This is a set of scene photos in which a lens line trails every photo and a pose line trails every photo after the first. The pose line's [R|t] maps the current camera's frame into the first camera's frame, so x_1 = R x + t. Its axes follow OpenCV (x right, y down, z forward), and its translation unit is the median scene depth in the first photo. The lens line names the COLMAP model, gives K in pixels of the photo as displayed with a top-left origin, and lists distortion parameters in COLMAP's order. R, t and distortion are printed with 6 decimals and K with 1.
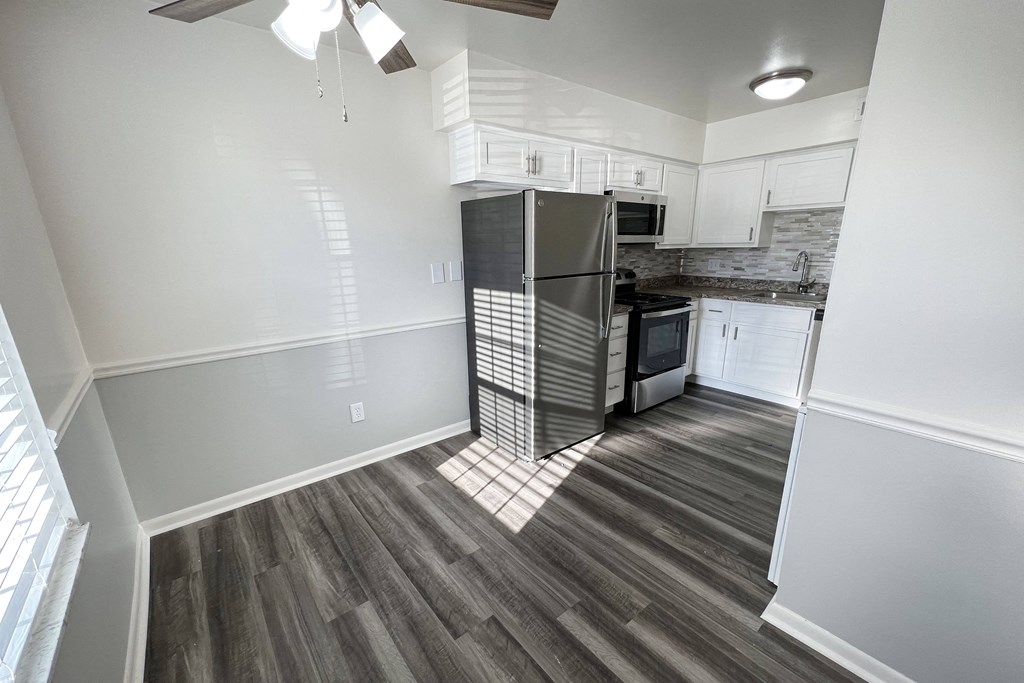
lens RADIAL K [[416.0, 0, 508.9], [0, 416.0, 360.5], [0, 0, 1]] dist [-0.003462, 0.001437]
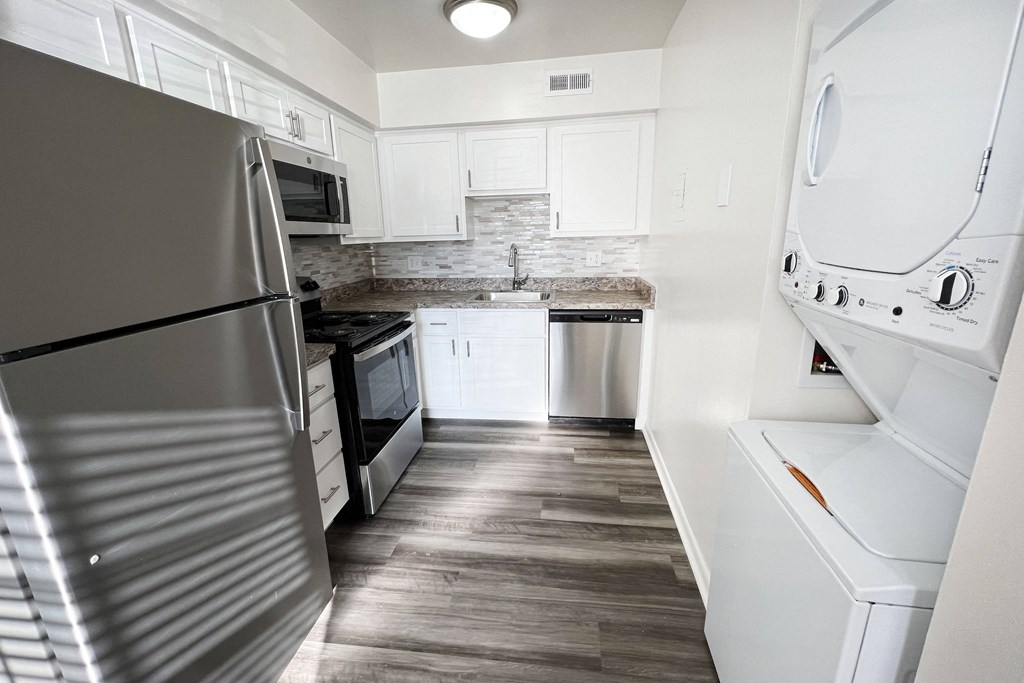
lens RADIAL K [[416.0, 0, 508.3], [0, 416.0, 339.7], [0, 0, 1]] dist [-0.003462, 0.001437]
pose [[0.720990, -0.171582, 0.671367, 0.108080], [0.198853, 0.979340, 0.036741, -0.133528], [-0.663801, 0.107013, 0.740214, 0.511219]]
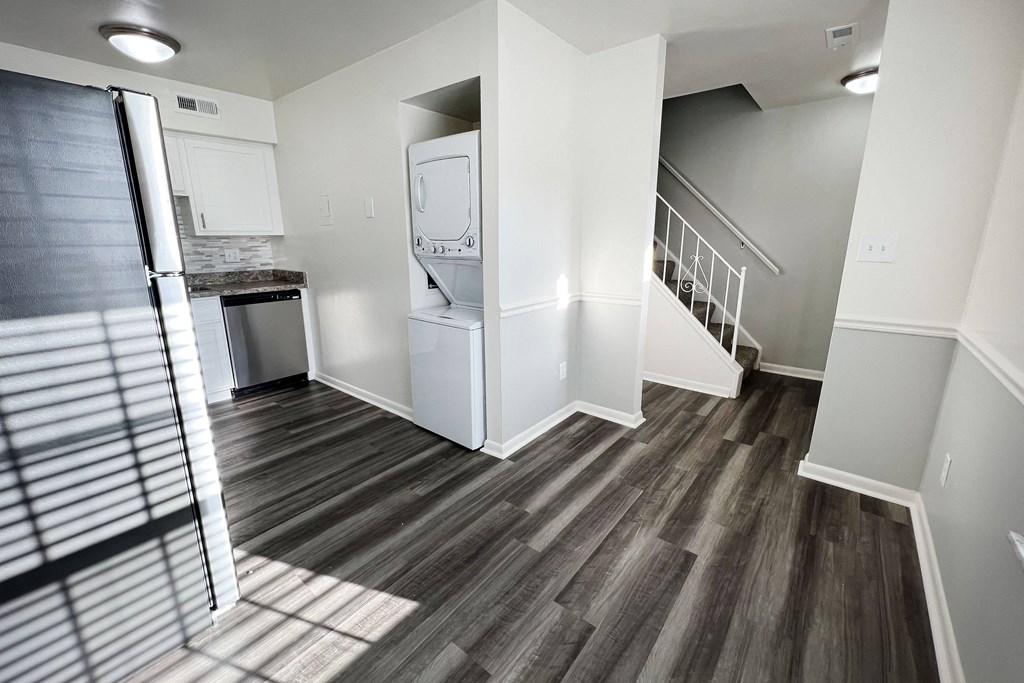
lens RADIAL K [[416.0, 0, 509.1], [0, 416.0, 342.0], [0, 0, 1]] dist [-0.003462, 0.001437]
pose [[-0.219529, -0.216569, 0.951265, -0.473798], [0.272629, 0.922588, 0.272956, -0.127466], [-0.936739, 0.319265, -0.143491, 0.631899]]
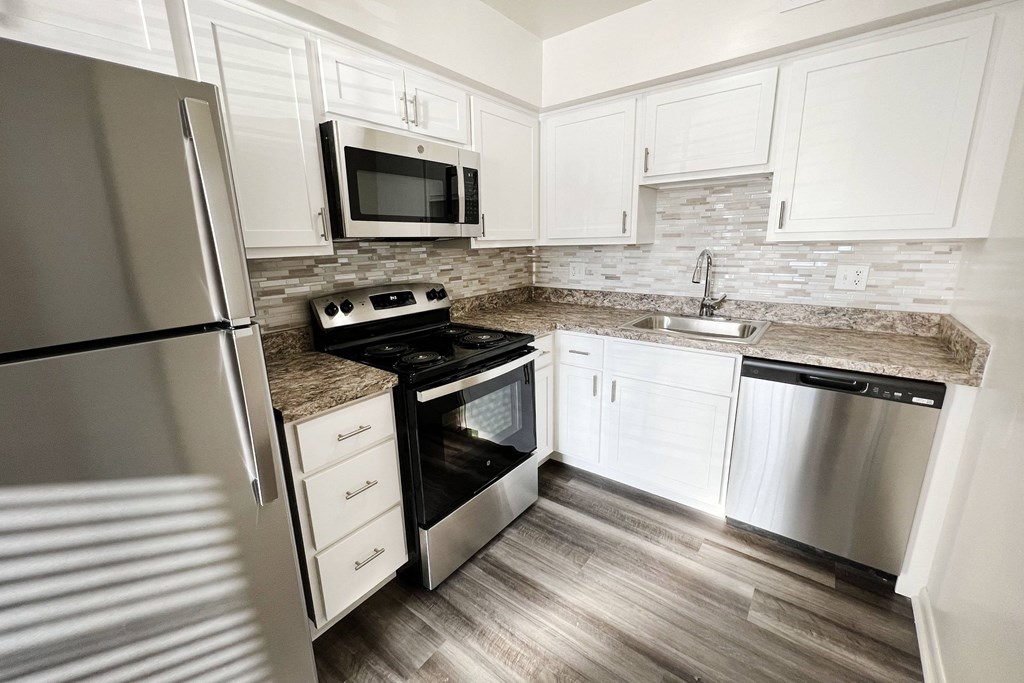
lens RADIAL K [[416.0, 0, 505.2], [0, 416.0, 339.4], [0, 0, 1]] dist [-0.003462, 0.001437]
pose [[0.973527, -0.057706, 0.221168, 0.381882], [0.067359, 0.997067, -0.036348, -0.175857], [-0.218422, 0.050283, 0.974558, 0.644943]]
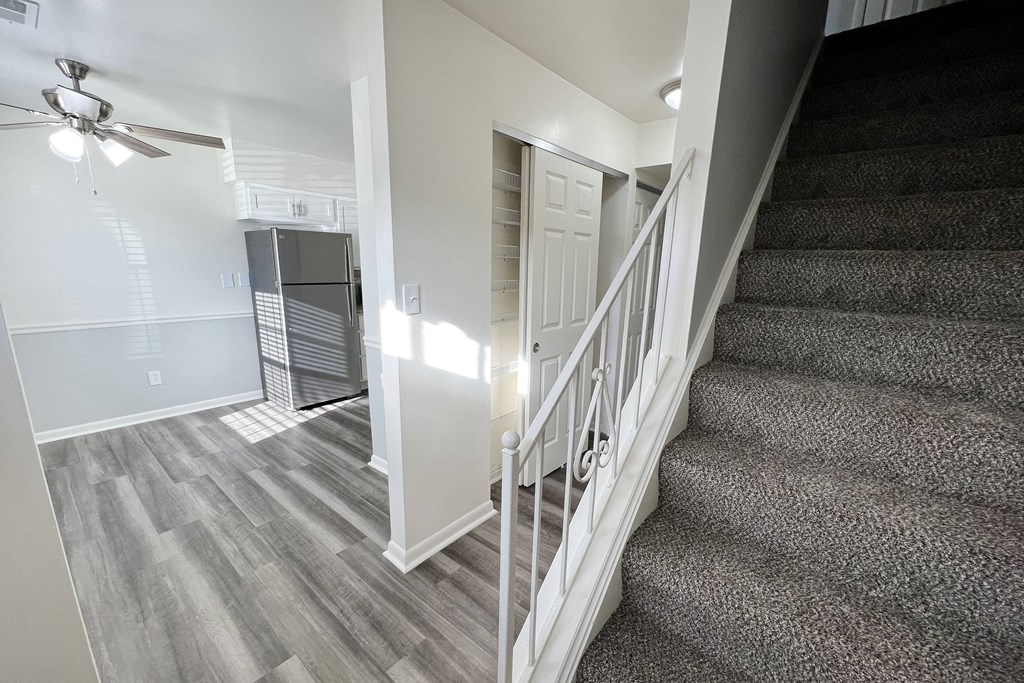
lens RADIAL K [[416.0, 0, 517.3], [0, 416.0, 356.5], [0, 0, 1]] dist [-0.003462, 0.001437]
pose [[0.979538, -0.005757, 0.201178, 0.534030], [0.018112, 0.998056, -0.059628, 0.156771], [-0.200443, 0.062051, 0.977738, -0.585105]]
